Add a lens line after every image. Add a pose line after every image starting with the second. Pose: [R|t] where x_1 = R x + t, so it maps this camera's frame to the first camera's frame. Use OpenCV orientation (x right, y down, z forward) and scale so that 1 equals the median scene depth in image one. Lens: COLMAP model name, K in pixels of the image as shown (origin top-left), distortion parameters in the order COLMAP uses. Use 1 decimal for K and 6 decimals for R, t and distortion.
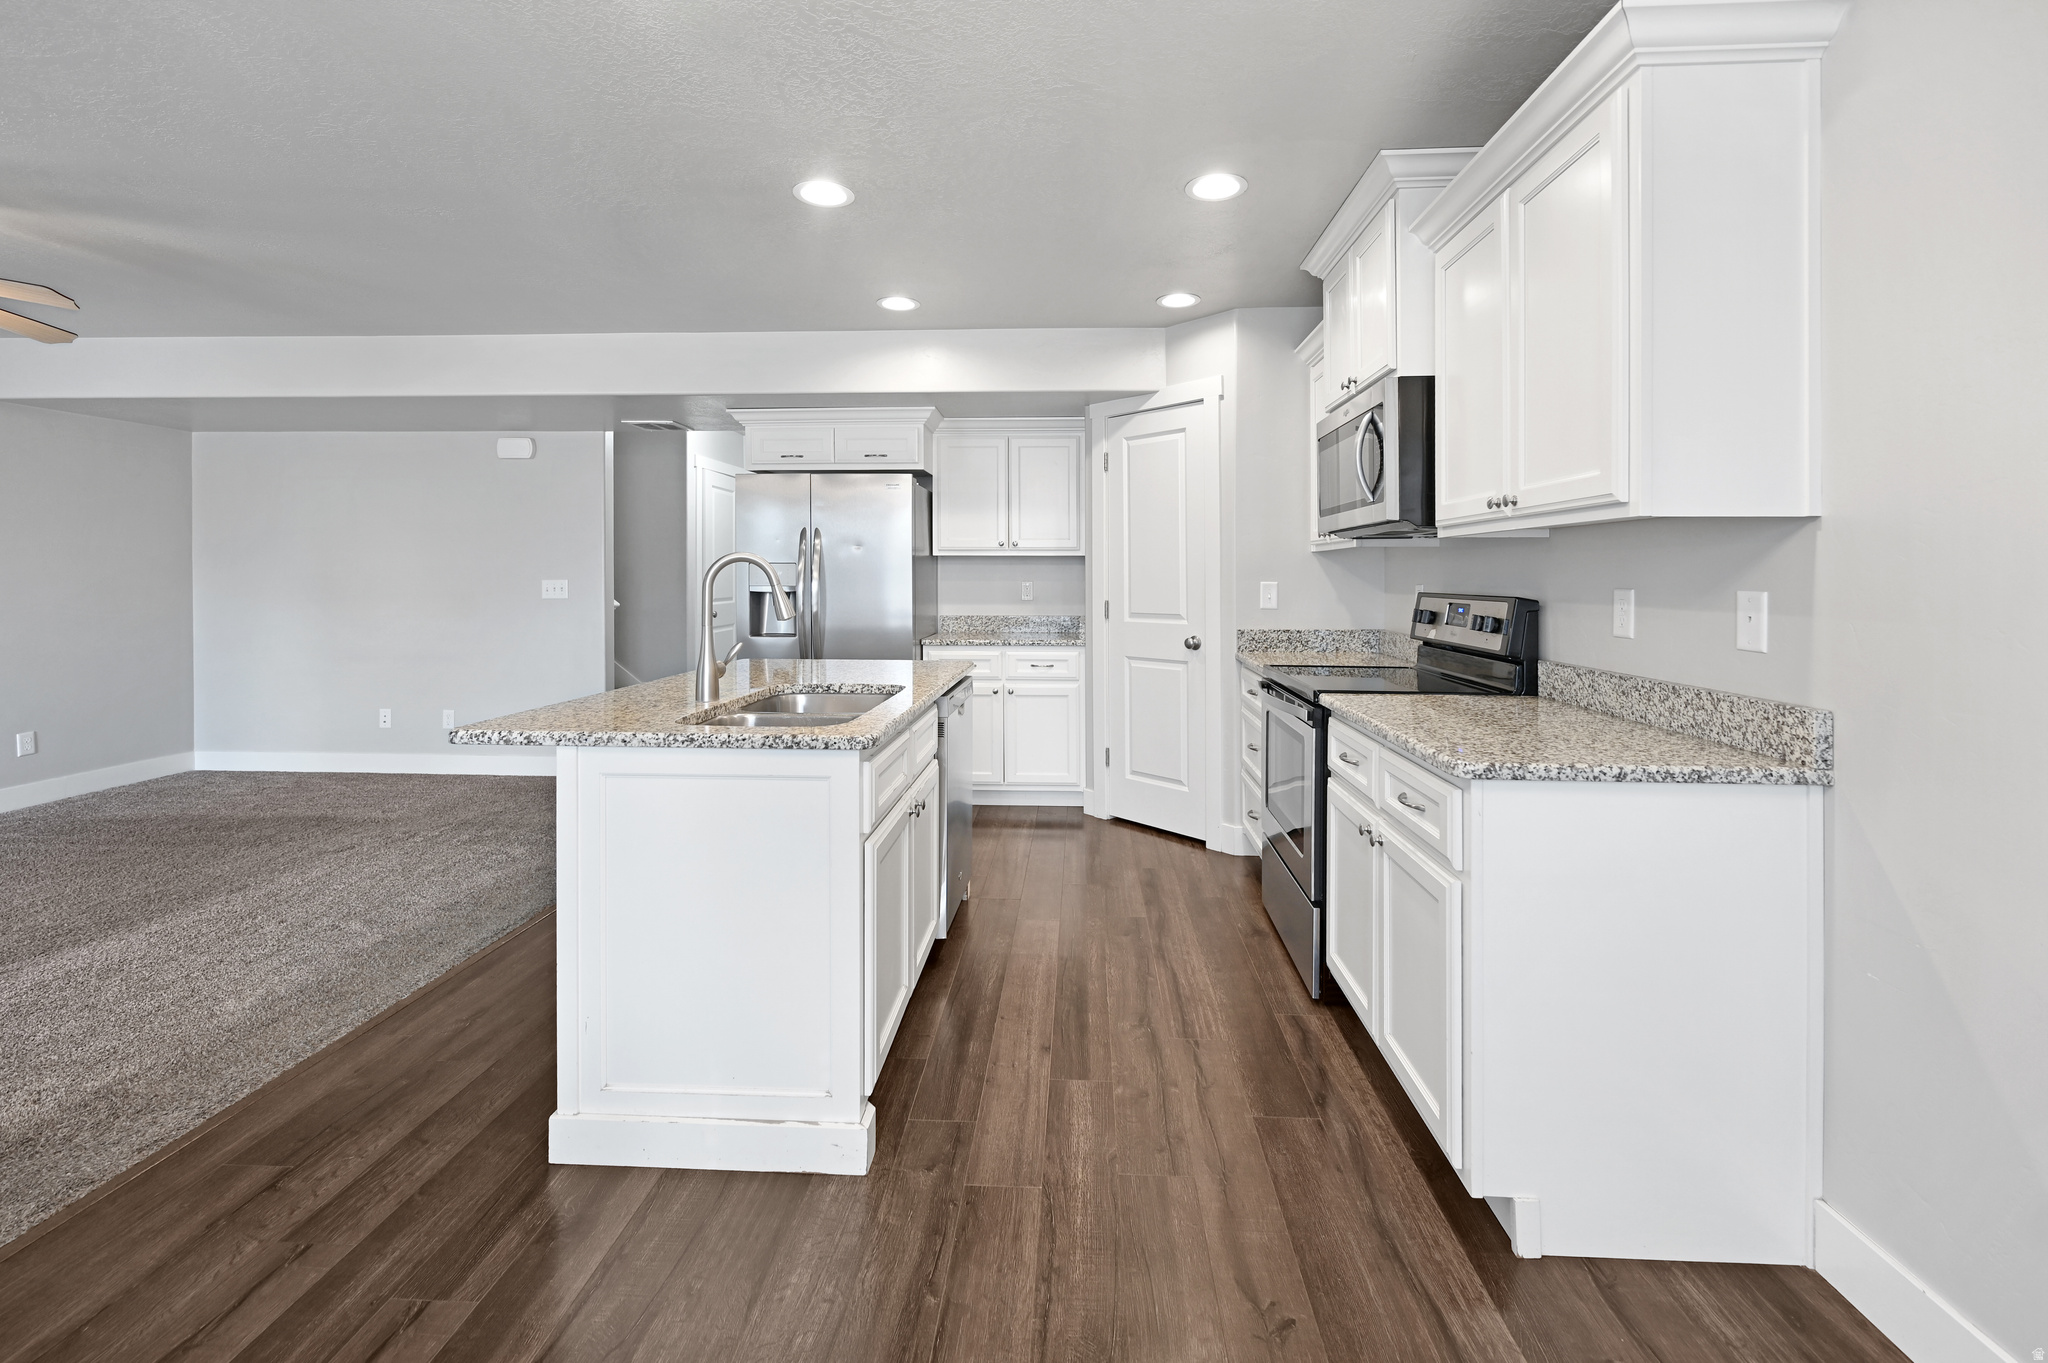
lens RADIAL K [[871.7, 0, 1016.4], [0, 871.7, 578.0], [0, 0, 1]] dist [-0.012034, 0.000334]
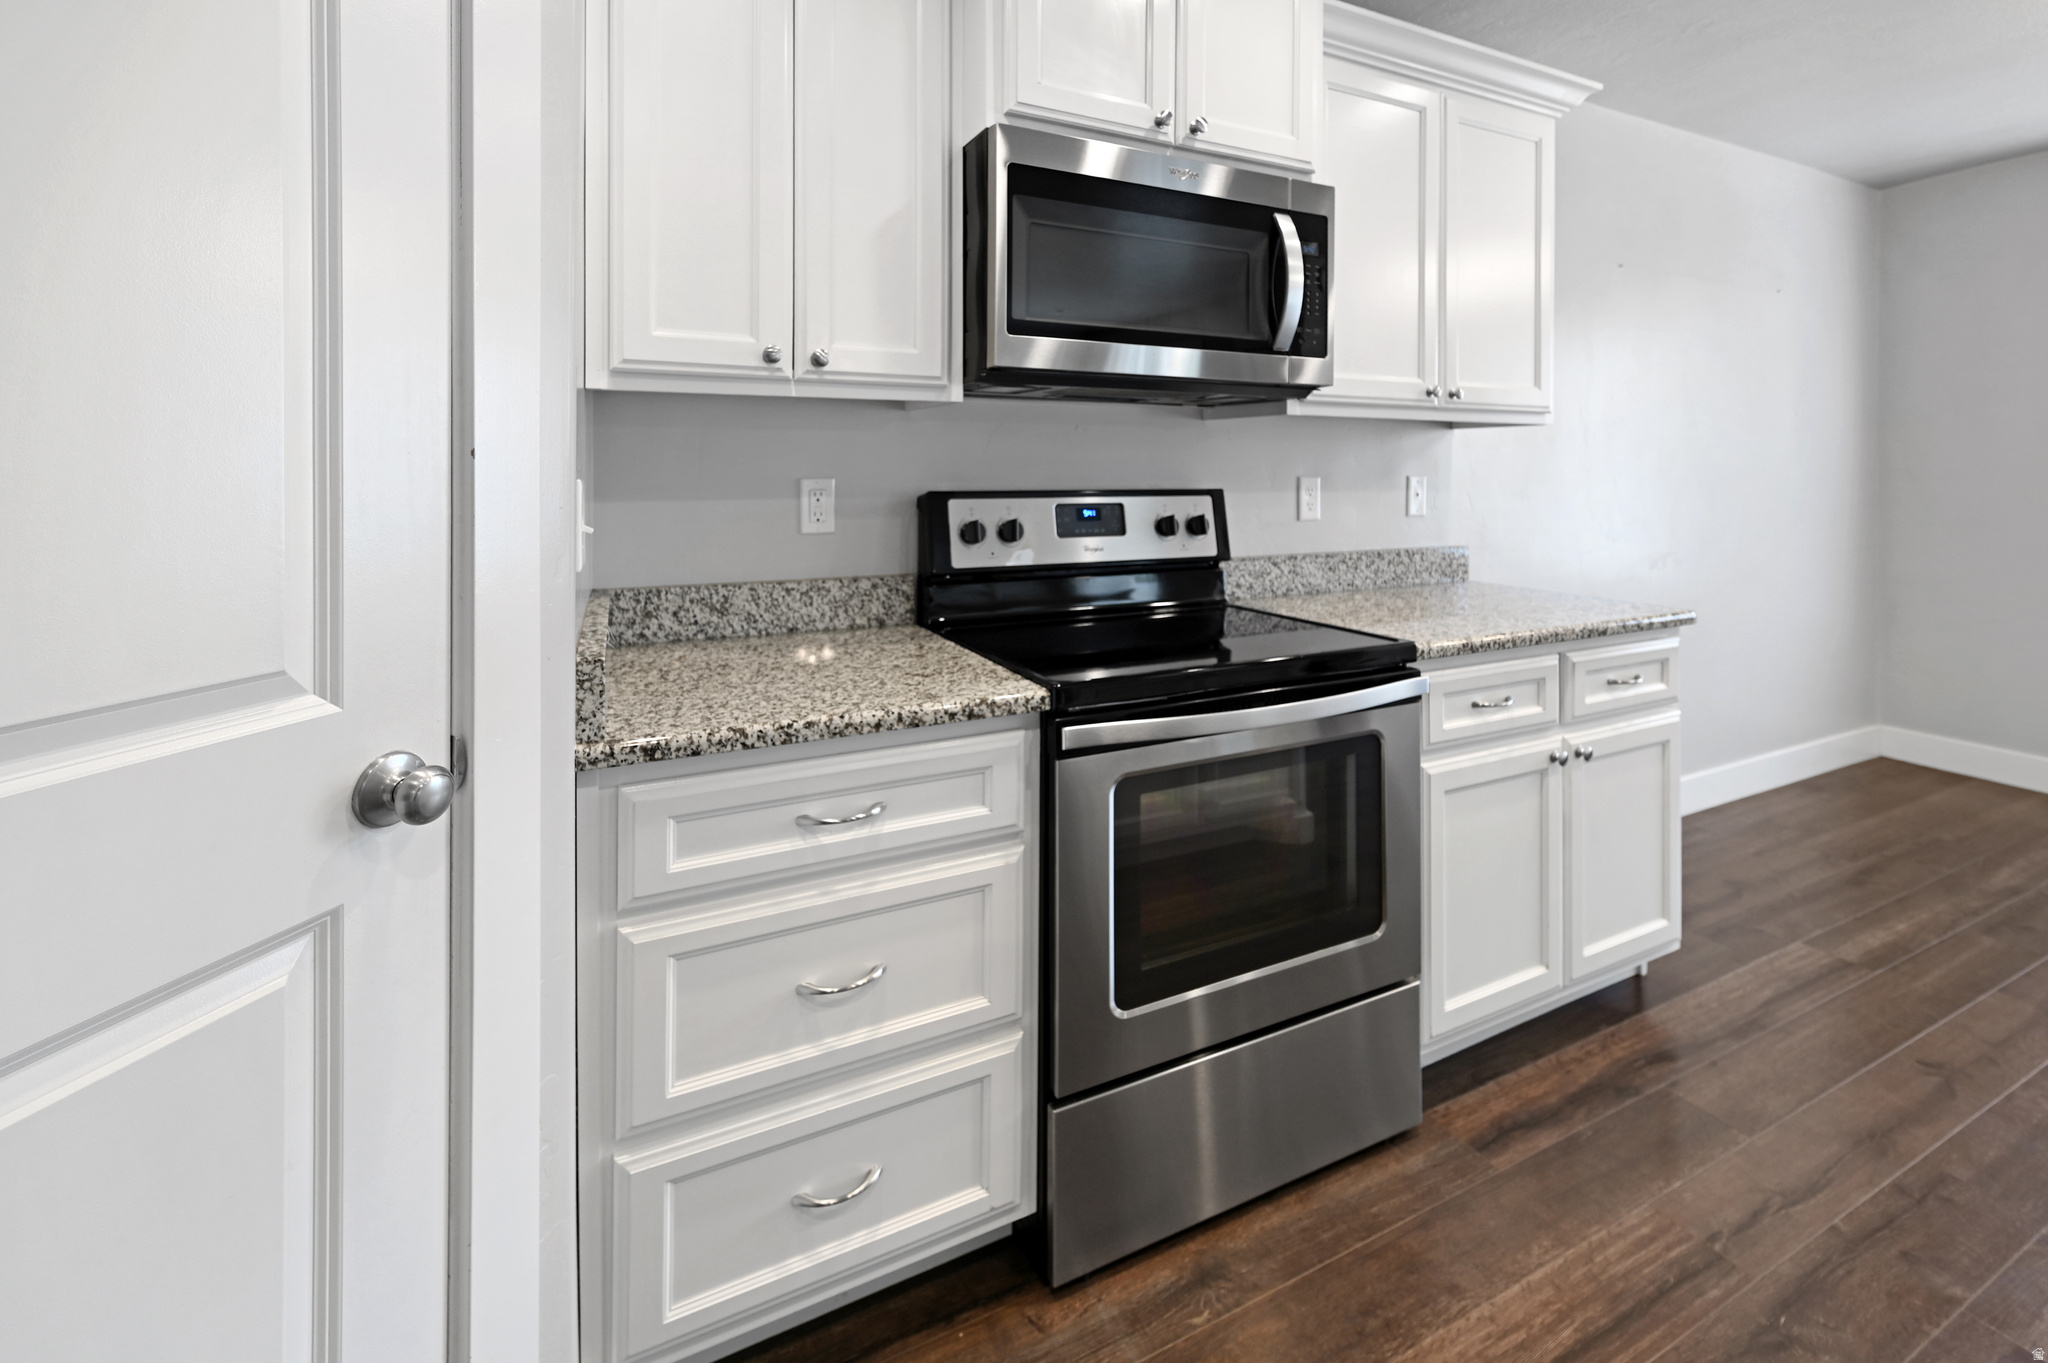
lens RADIAL K [[884.5, 0, 1025.6], [0, 884.5, 469.0], [0, 0, 1]] dist [-0.001370, -0.000334]
pose [[-0.505019, -0.000806, 0.863108, -0.087681], [-0.000230, 1.000000, 0.000800, 0.002439], [-0.863108, 0.000205, -0.505019, 1.904592]]
